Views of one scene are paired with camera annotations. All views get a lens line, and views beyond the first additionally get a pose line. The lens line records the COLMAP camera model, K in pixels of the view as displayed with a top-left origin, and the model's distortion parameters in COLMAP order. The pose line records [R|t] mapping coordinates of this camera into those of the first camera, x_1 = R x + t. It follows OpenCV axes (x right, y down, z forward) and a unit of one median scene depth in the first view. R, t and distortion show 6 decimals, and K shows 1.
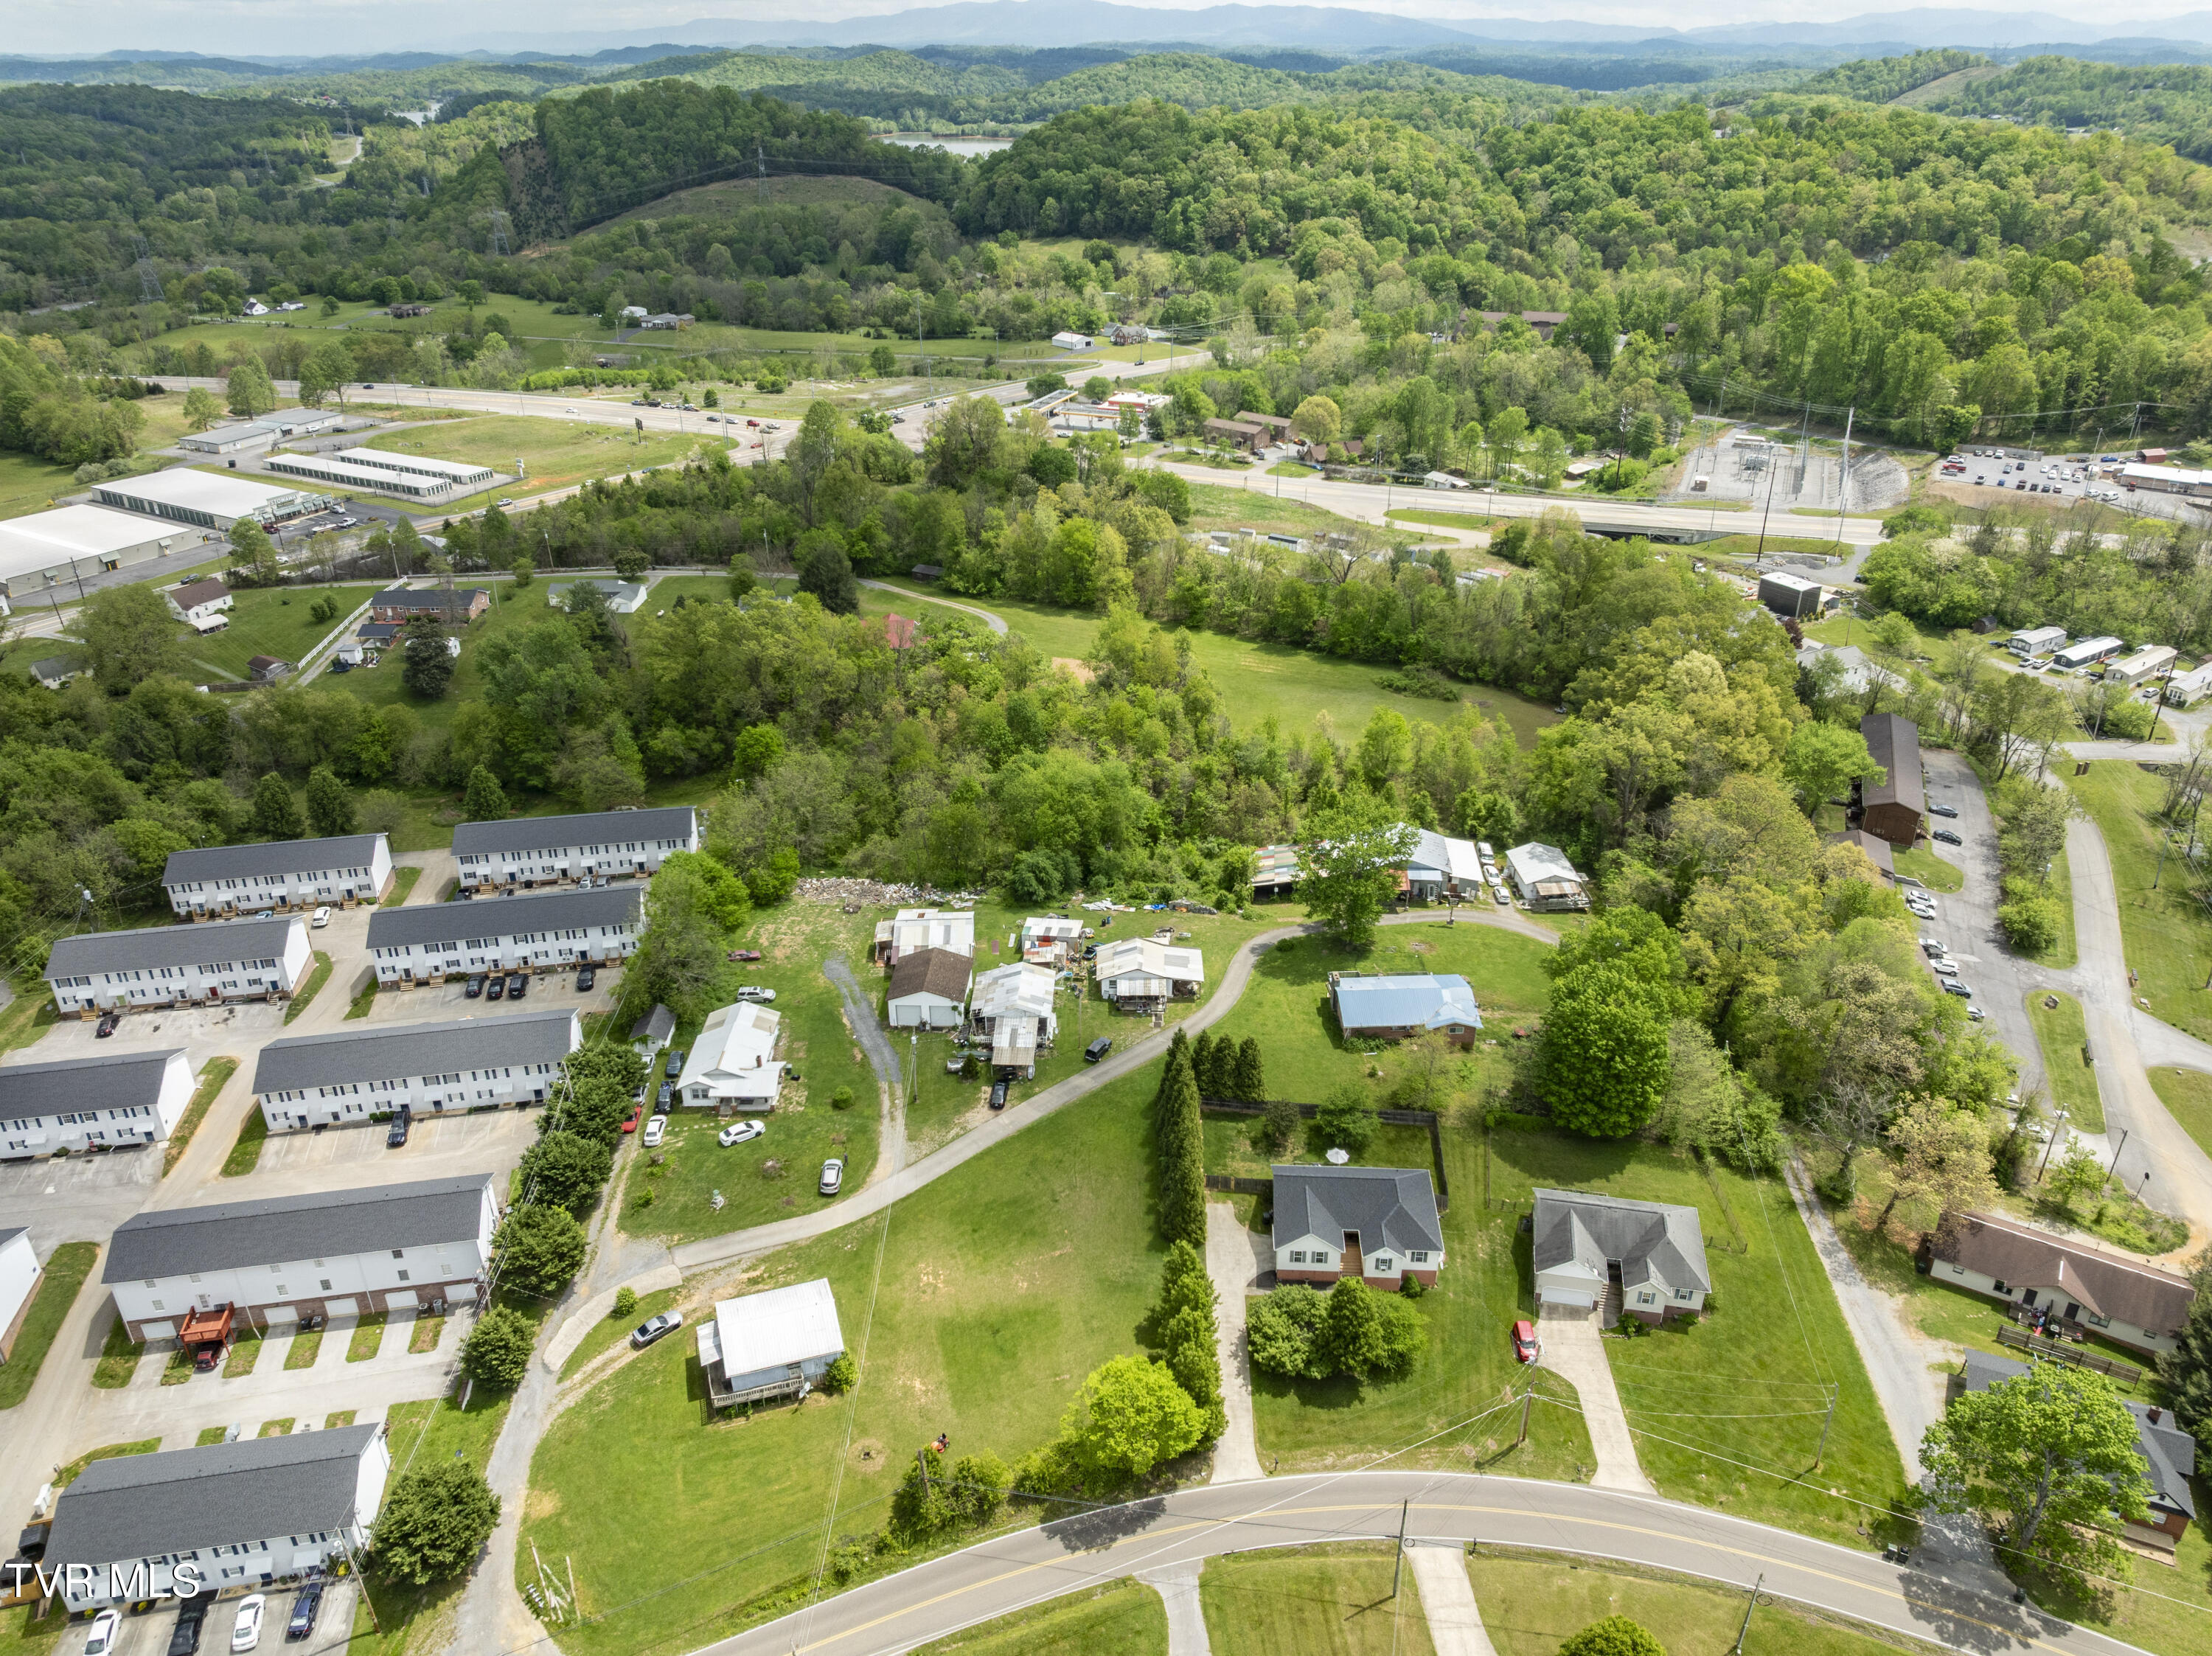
lens RADIAL K [[1548.4, 0, 1116.2], [0, 1548.4, 826.0], [0, 0, 1]] dist [-0.038819, 0.006053]
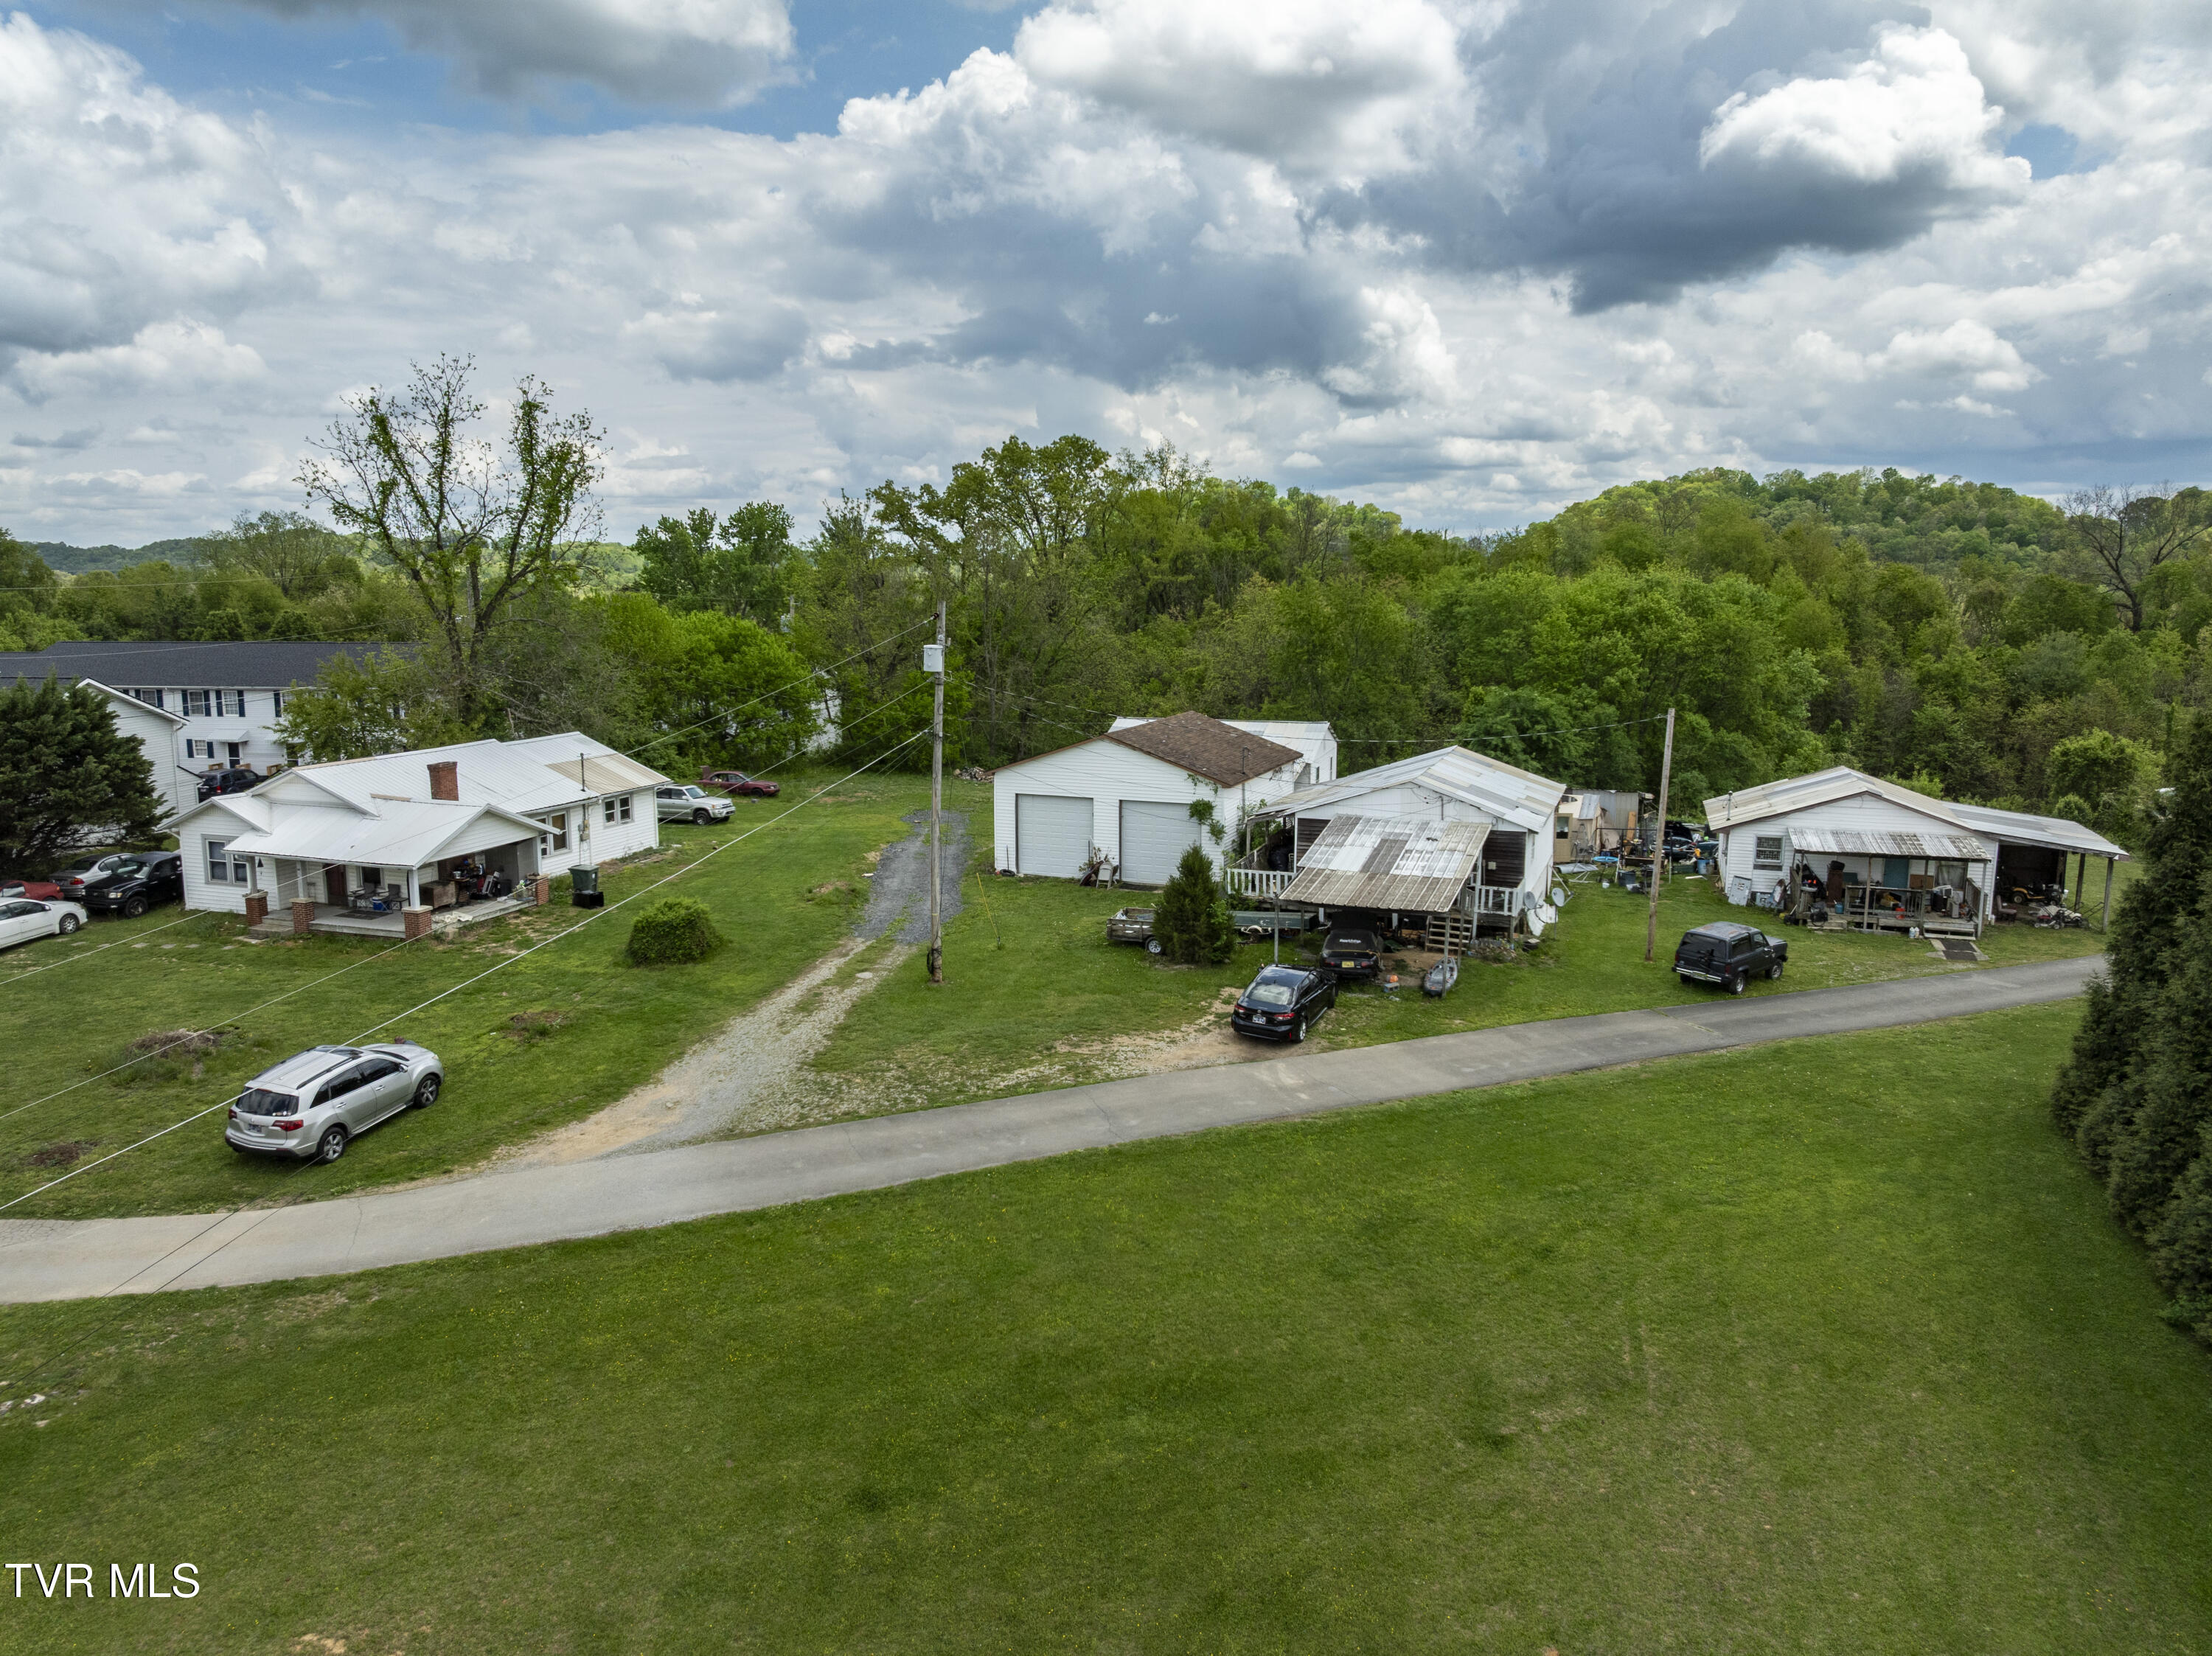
lens RADIAL K [[1548.4, 0, 1116.2], [0, 1548.4, 826.0], [0, 0, 1]] dist [-0.038819, 0.006053]
pose [[0.944575, 0.061160, -0.322549, -0.020794], [-0.155688, 0.948439, -0.276088, 0.166955], [0.289033, 0.311003, 0.905393, 0.602377]]
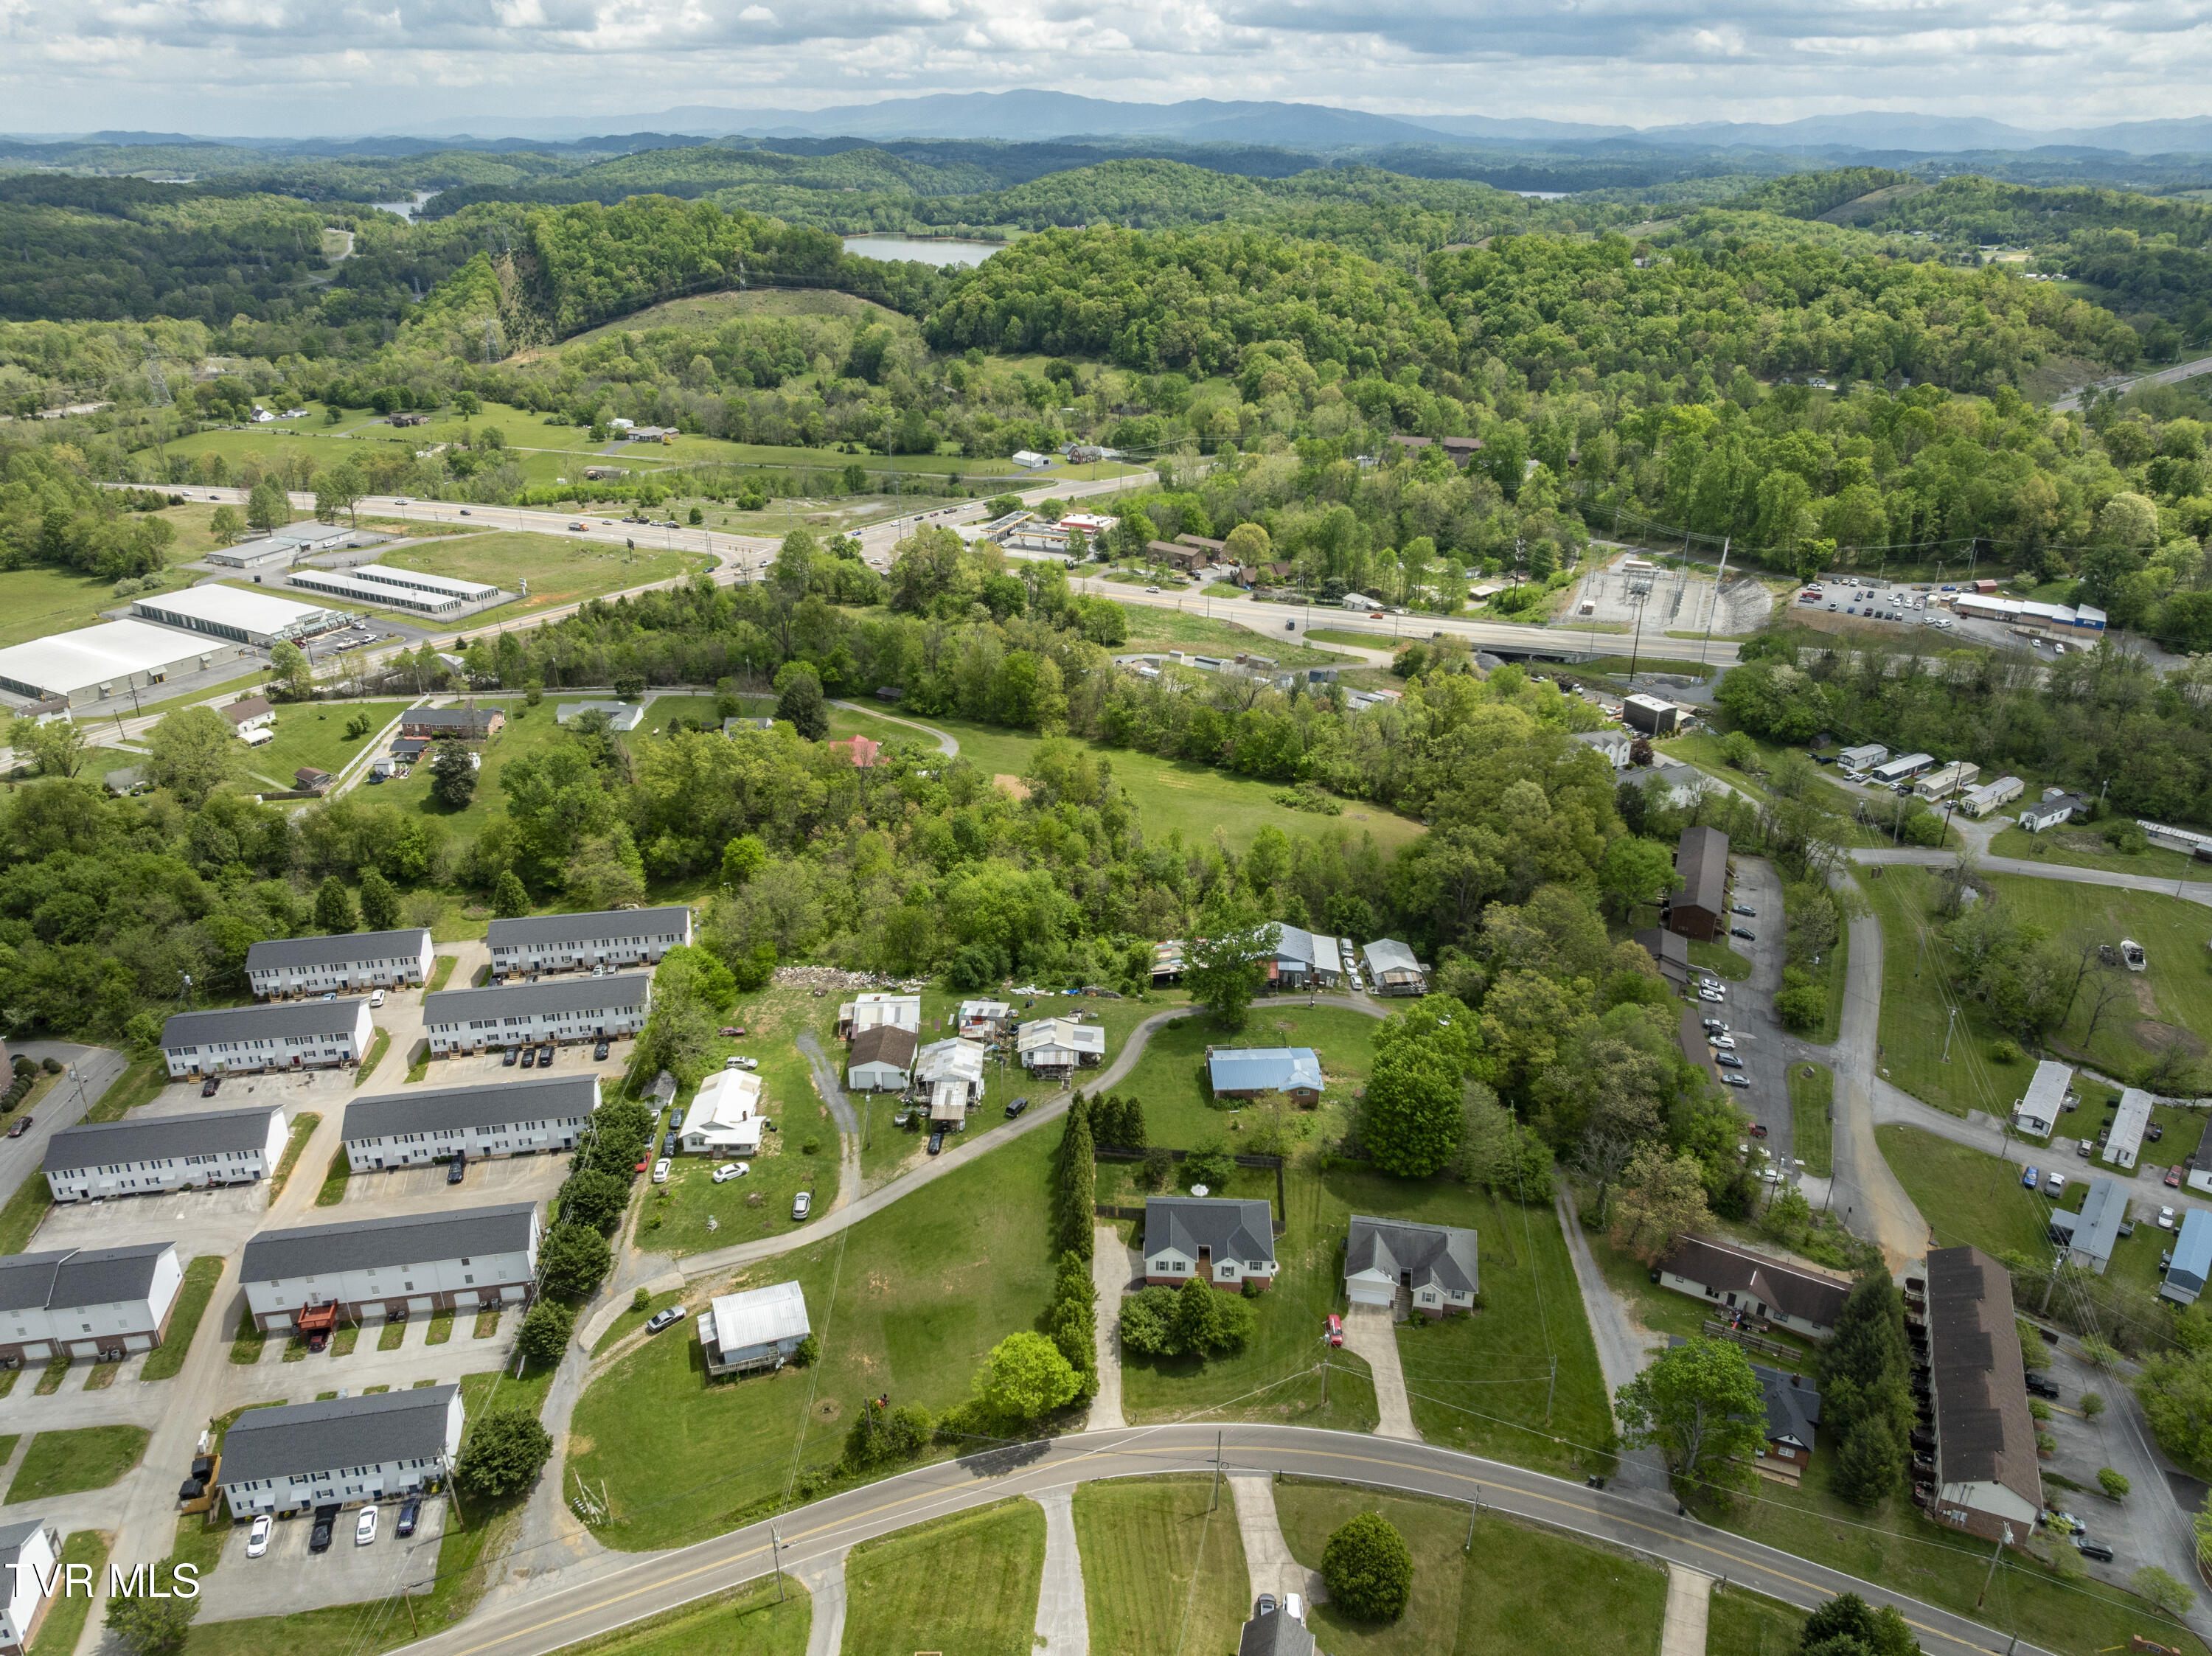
lens RADIAL K [[1548.4, 0, 1116.2], [0, 1548.4, 826.0], [0, 0, 1]] dist [-0.038819, 0.006053]
pose [[0.999809, 0.004117, 0.019108, 0.035834], [-0.003176, 0.998792, -0.049037, -0.017706], [-0.019287, 0.048967, 0.998614, -0.211487]]
